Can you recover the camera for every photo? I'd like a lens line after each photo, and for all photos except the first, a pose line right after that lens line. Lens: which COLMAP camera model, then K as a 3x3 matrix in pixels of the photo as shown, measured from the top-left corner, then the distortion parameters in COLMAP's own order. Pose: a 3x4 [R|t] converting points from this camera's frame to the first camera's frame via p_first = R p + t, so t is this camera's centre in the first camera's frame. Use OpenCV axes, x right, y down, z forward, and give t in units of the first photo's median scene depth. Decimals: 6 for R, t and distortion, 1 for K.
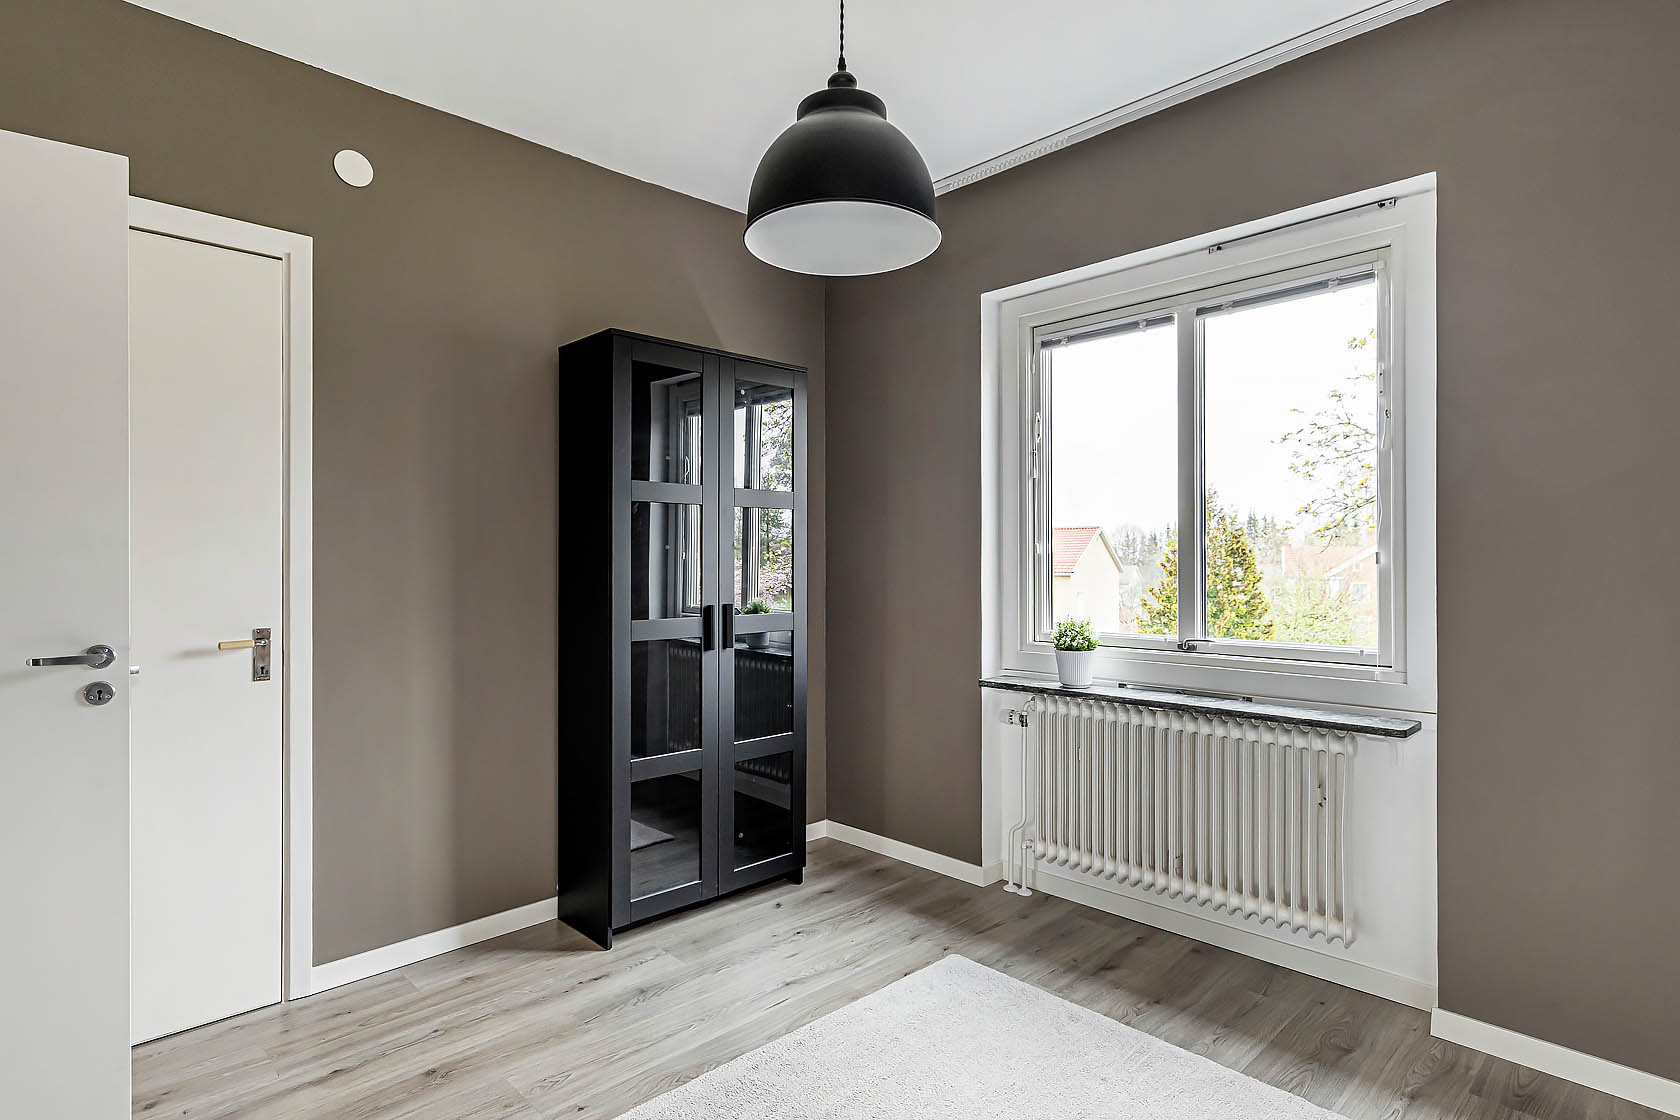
lens RADIAL K [[868.0, 0, 840.0], [0, 868.0, 560.0], [0, 0, 1]] dist [0.000031, -0.000400]
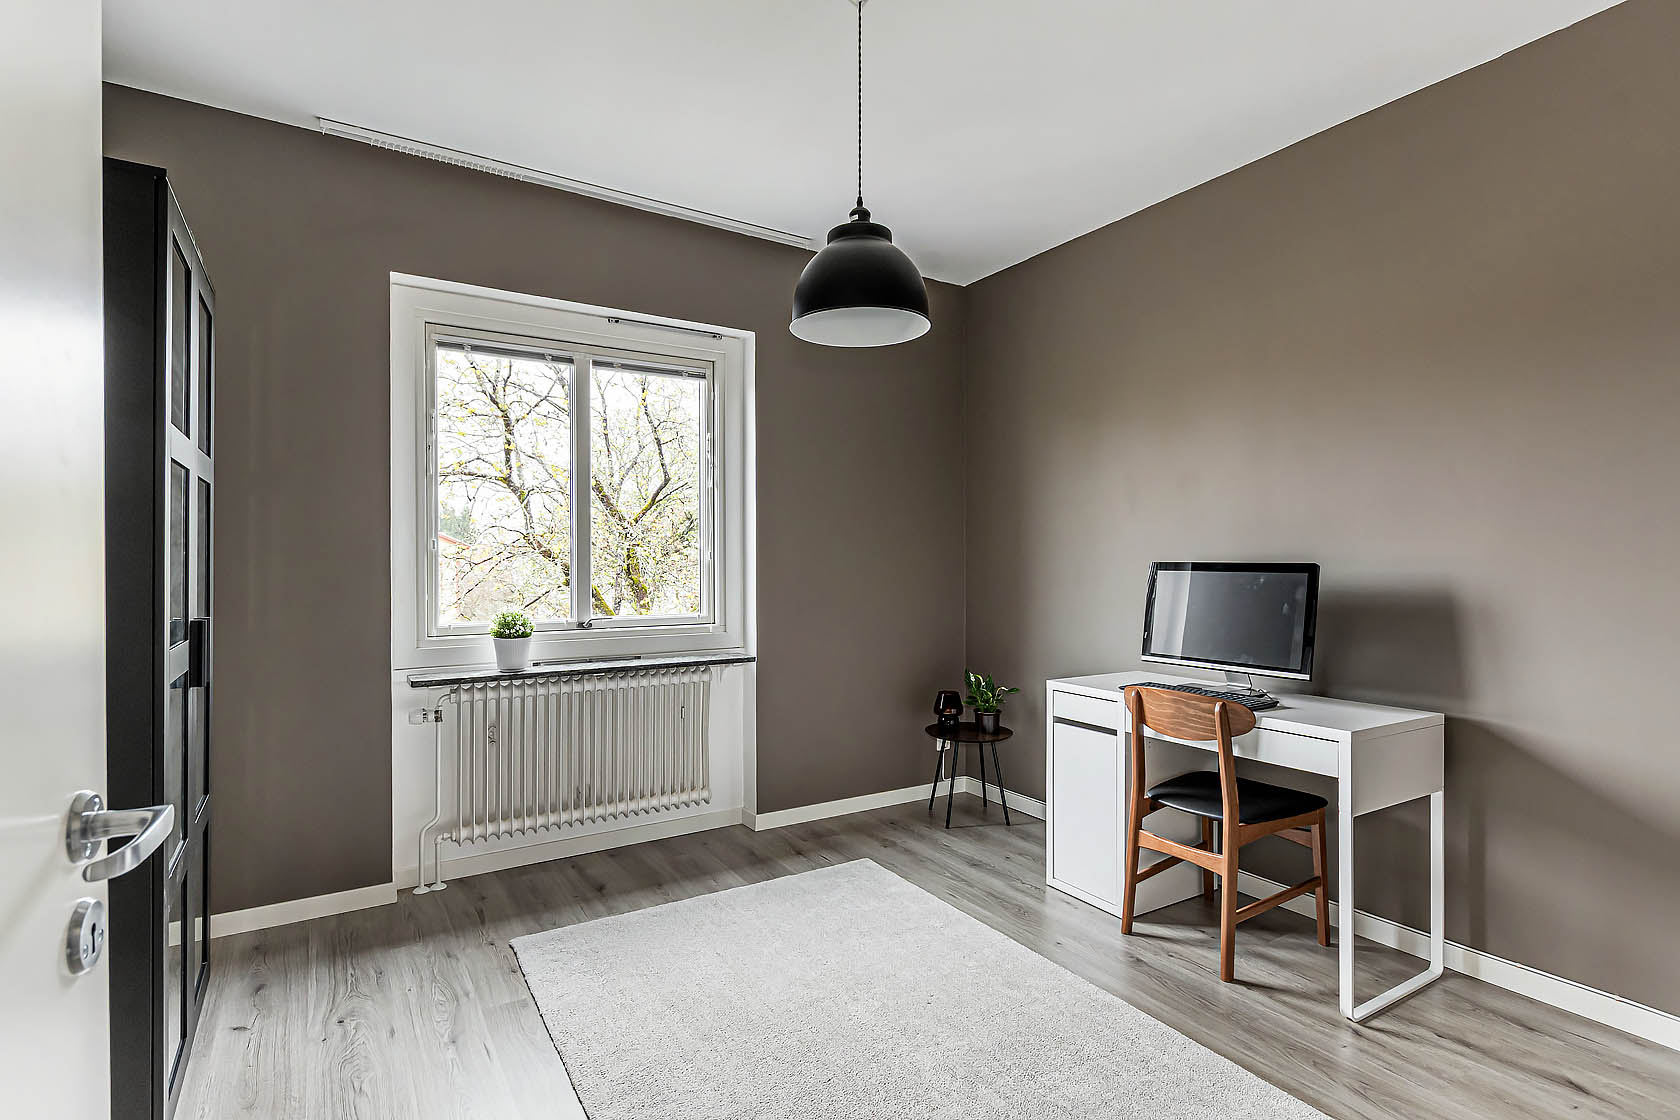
lens RADIAL K [[806.9, 0, 840.0], [0, 806.9, 560.0], [0, 0, 1]] dist [0.000121, 0.000007]
pose [[0.201281, 0.004099, 0.979525, -0.679081], [-0.002863, 0.999989, -0.003596, 0.008482], [-0.979529, -0.002080, 0.201291, 0.403442]]
